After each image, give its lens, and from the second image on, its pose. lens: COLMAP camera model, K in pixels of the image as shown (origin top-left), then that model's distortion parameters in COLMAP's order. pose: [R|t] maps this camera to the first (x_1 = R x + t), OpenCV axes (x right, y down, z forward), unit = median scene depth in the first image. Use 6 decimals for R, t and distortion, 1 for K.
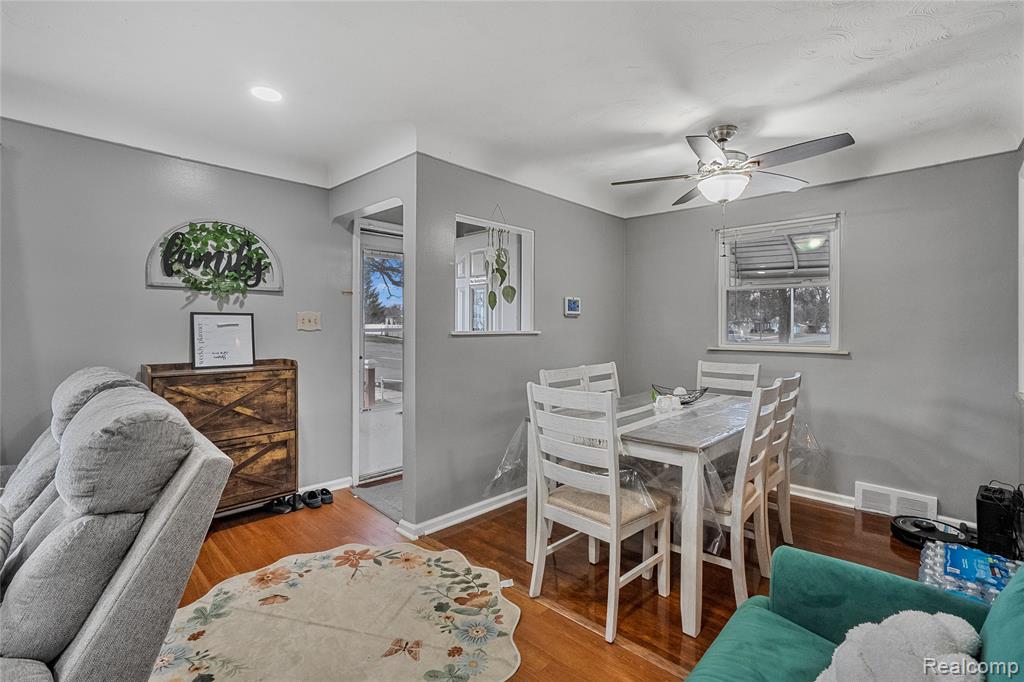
lens RADIAL K [[467.5, 0, 509.0], [0, 467.5, 332.0], [0, 0, 1]] dist [-0.037327, 0.004248]
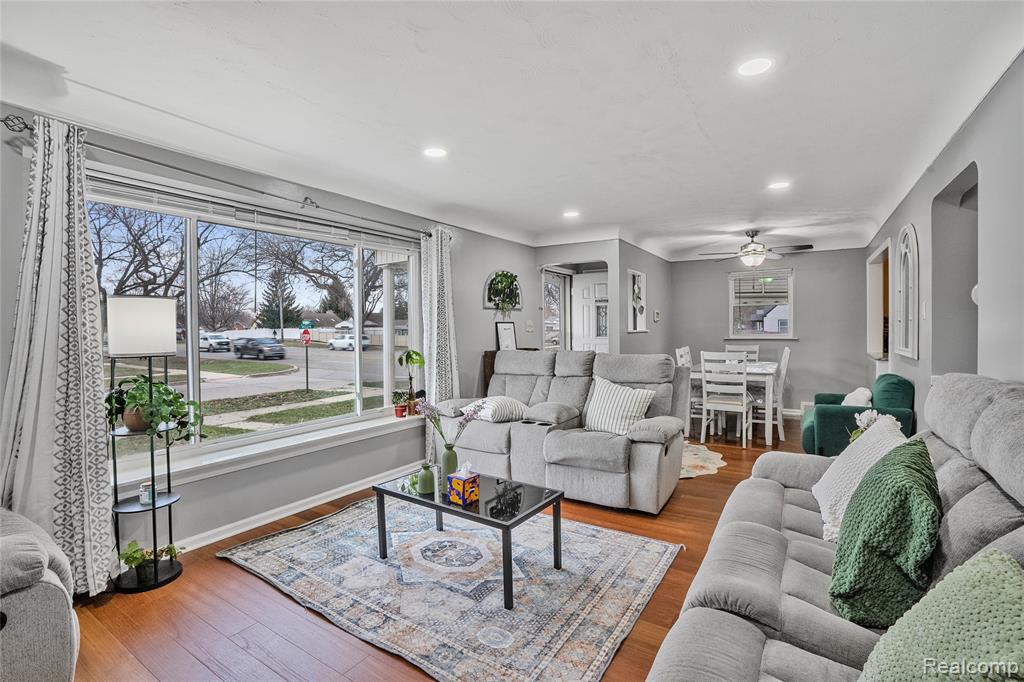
lens RADIAL K [[467.5, 0, 516.3], [0, 467.5, 335.1], [0, 0, 1]] dist [-0.037327, 0.004248]
pose [[0.973519, -0.016860, 0.227981, -0.949456], [0.016085, 0.999857, 0.005258, -0.001246], [-0.228037, -0.001452, 0.973651, -0.716294]]
